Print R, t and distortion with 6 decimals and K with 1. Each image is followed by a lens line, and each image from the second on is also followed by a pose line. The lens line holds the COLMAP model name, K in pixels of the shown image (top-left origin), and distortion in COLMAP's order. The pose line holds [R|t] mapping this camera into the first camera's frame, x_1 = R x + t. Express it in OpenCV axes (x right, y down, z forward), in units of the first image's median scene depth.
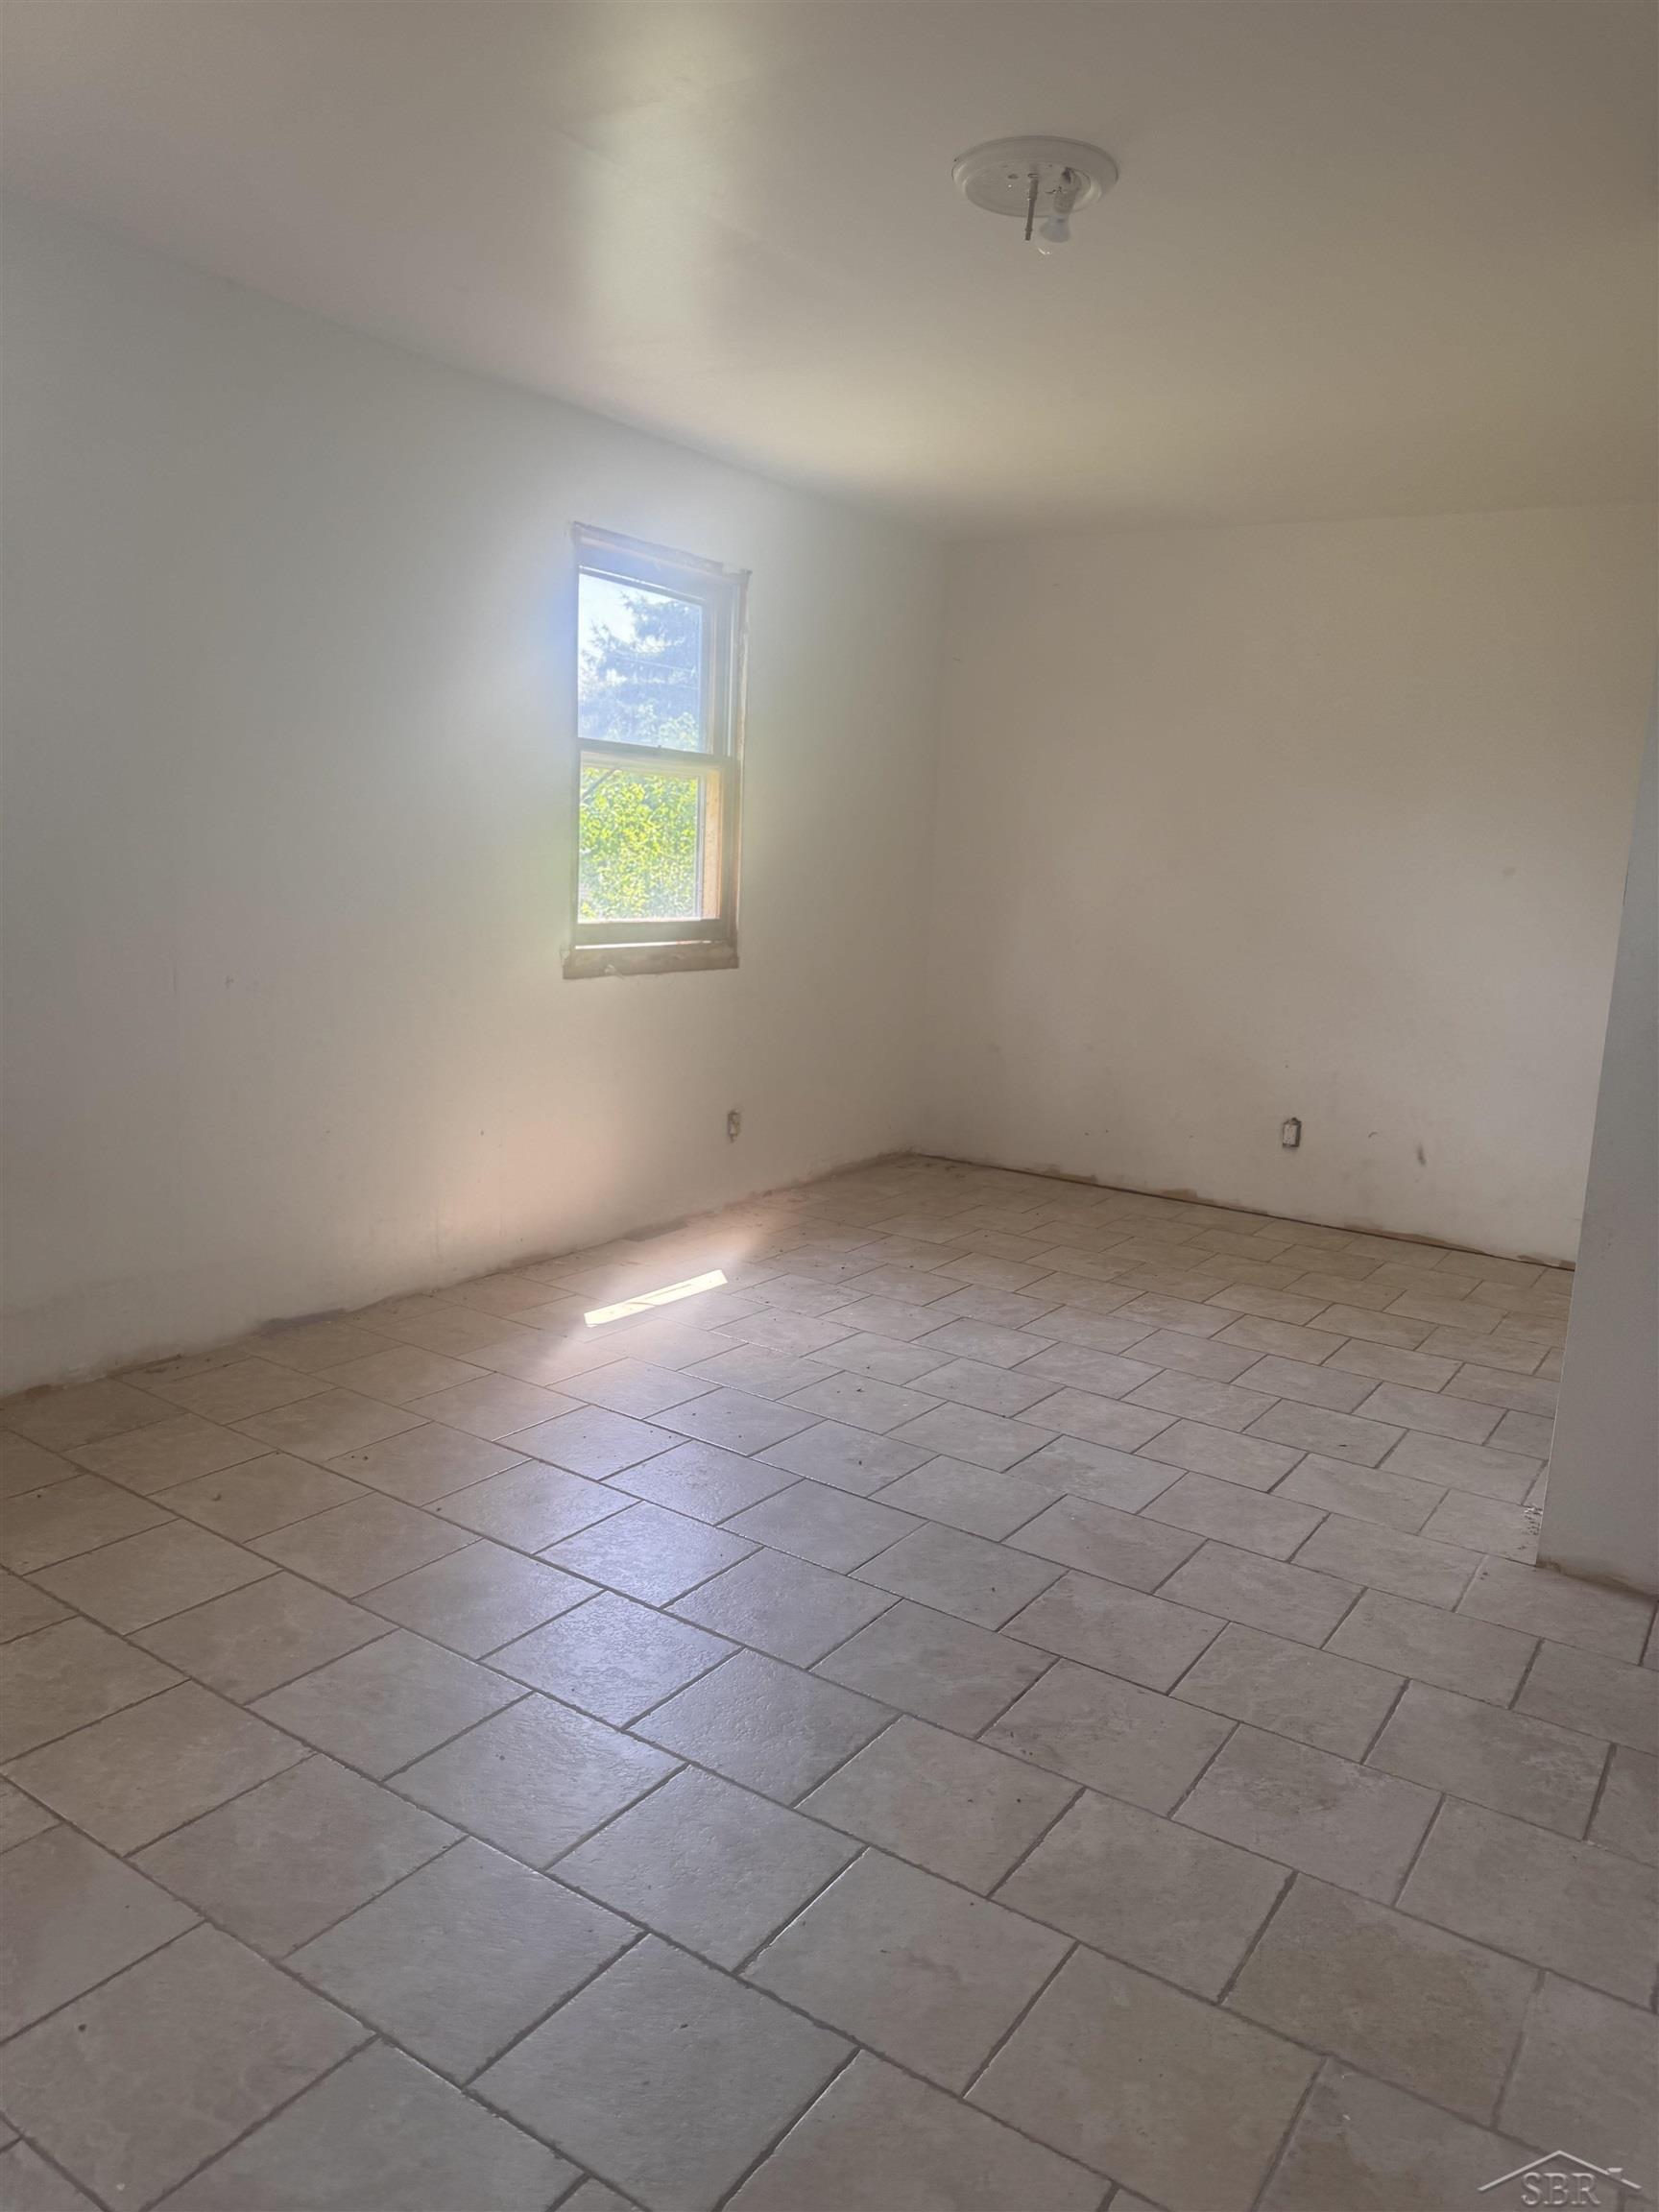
lens RADIAL K [[1570.0, 0, 890.1], [0, 1570.0, 1098.6], [0, 0, 1]] dist [0.063200, -0.076024]
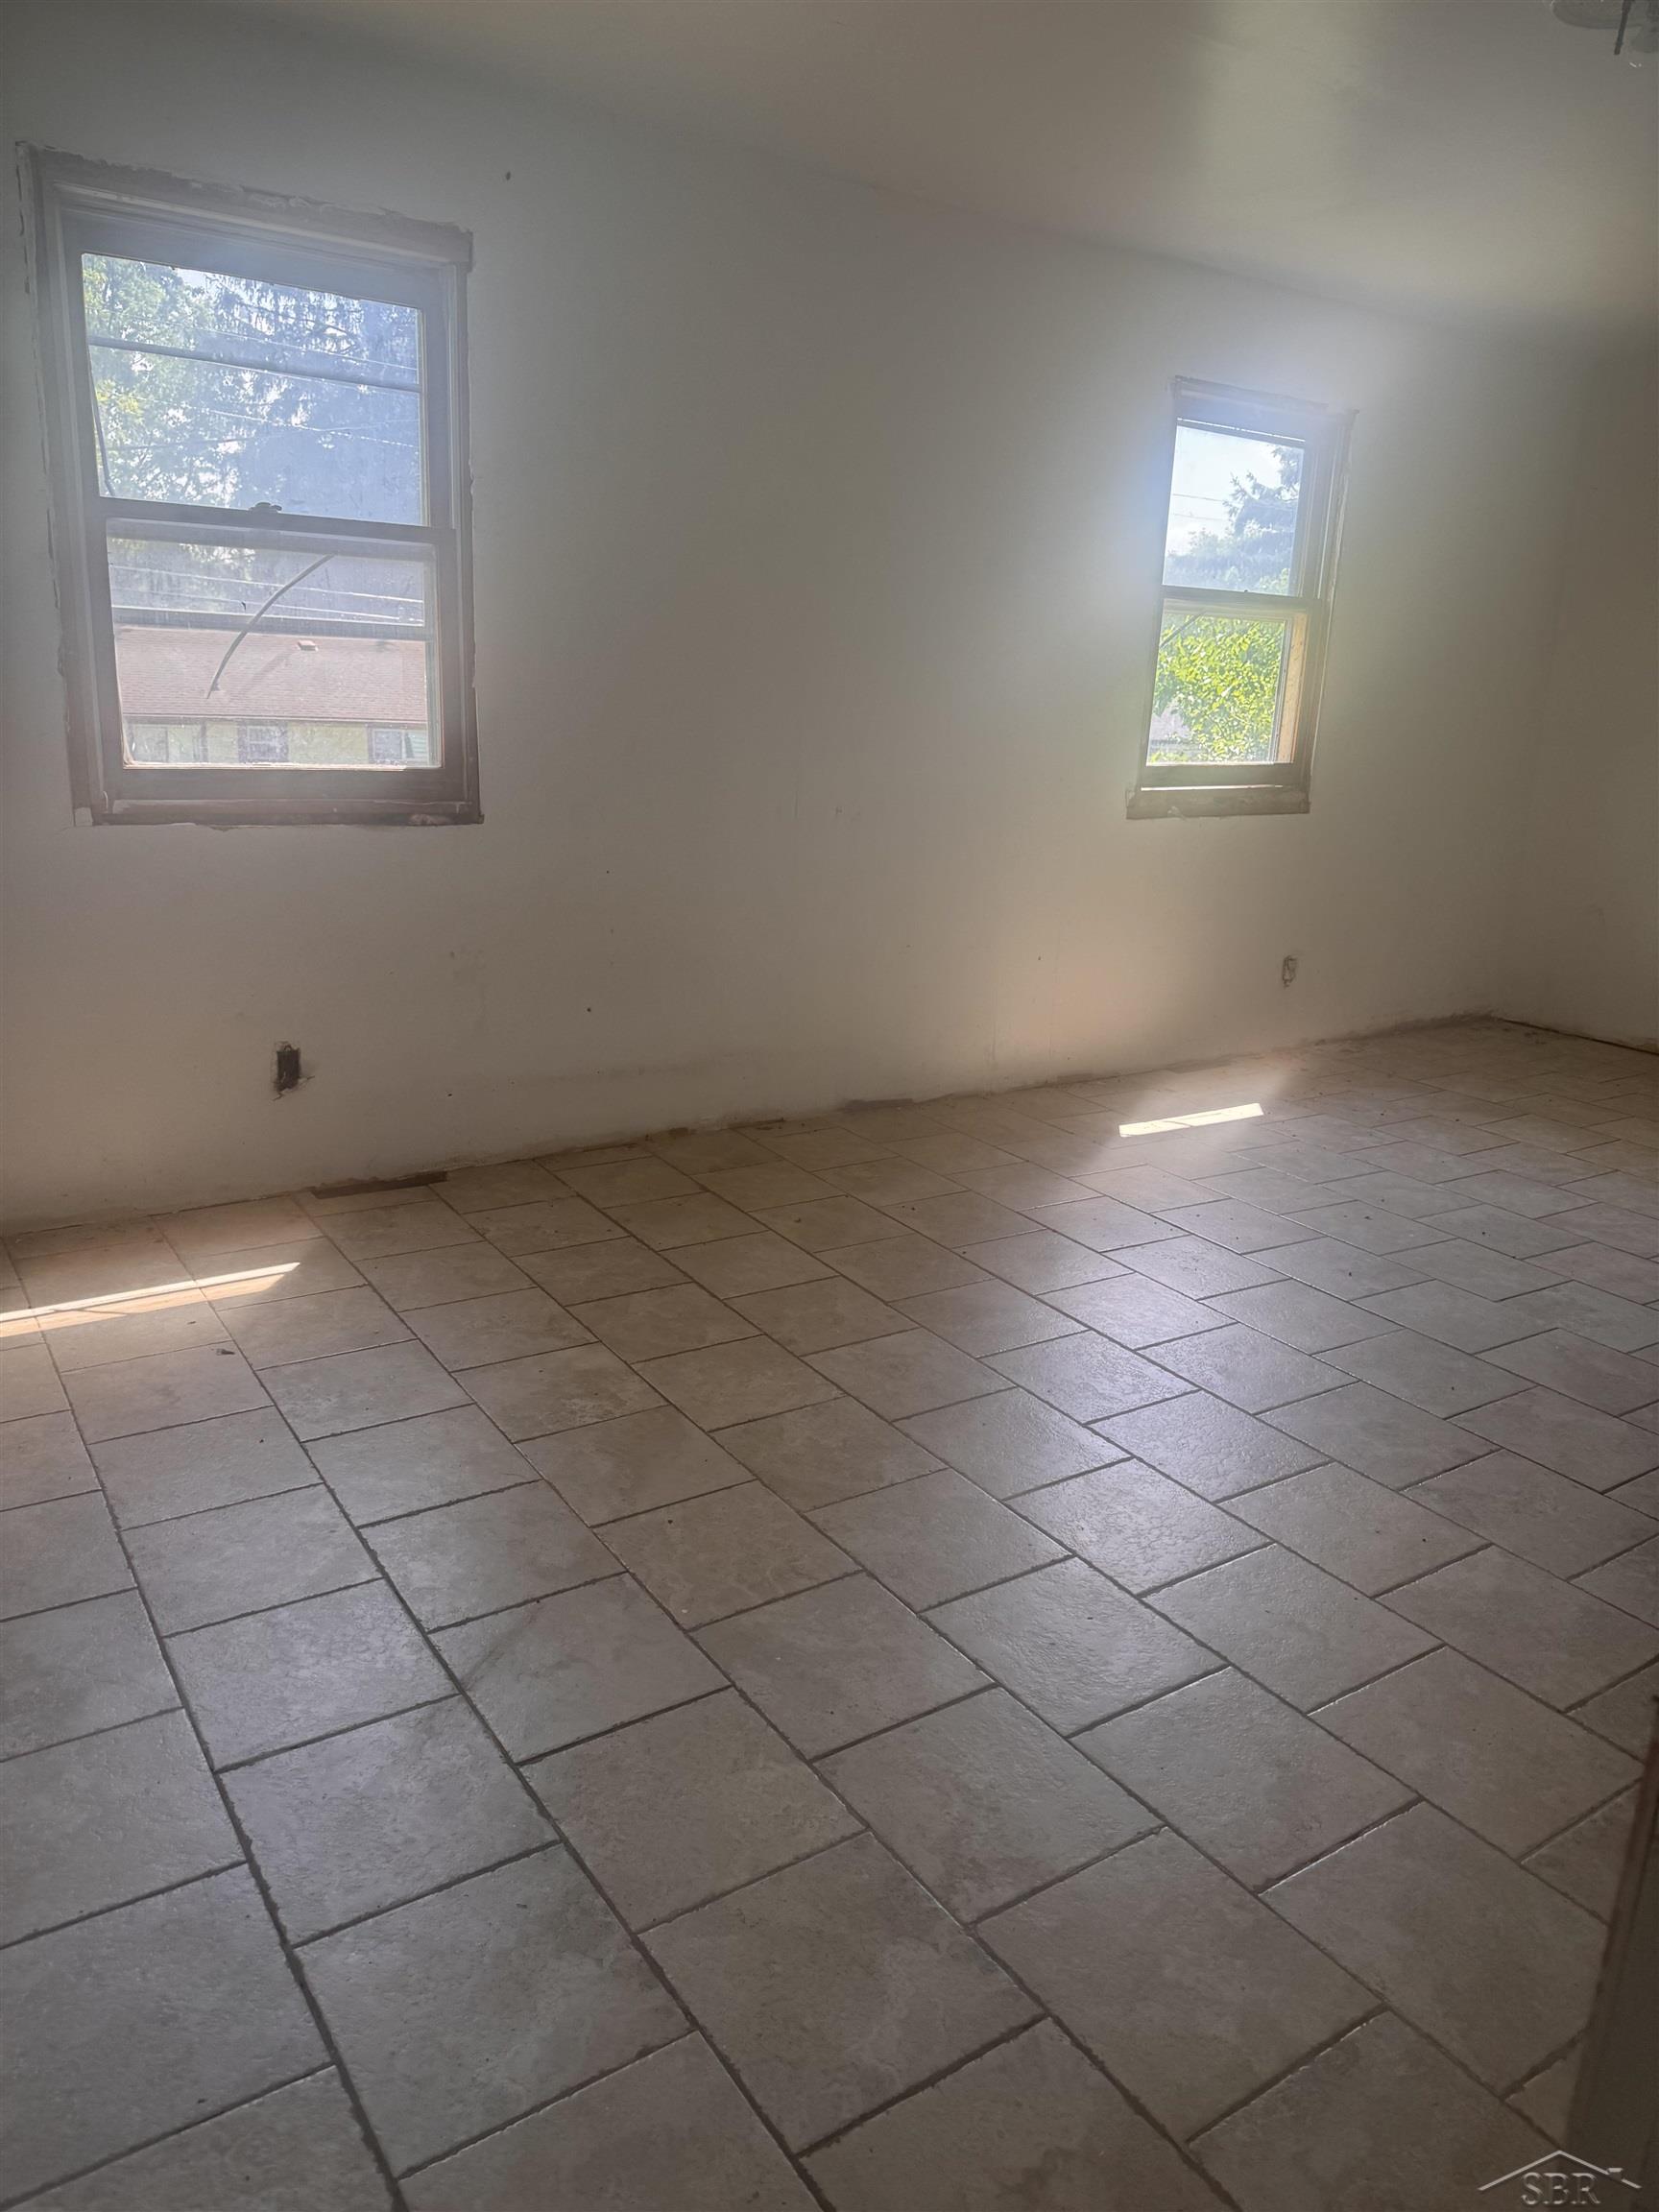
lens RADIAL K [[1581.1, 0, 831.8], [0, 1581.1, 1072.2], [0, 0, 1]] dist [0.059114, -0.085366]
pose [[0.914696, 0.085999, -0.394886, 0.066640], [-0.059597, 0.995118, 0.078671, 0.031146], [0.399723, -0.048427, 0.915356, -0.098461]]
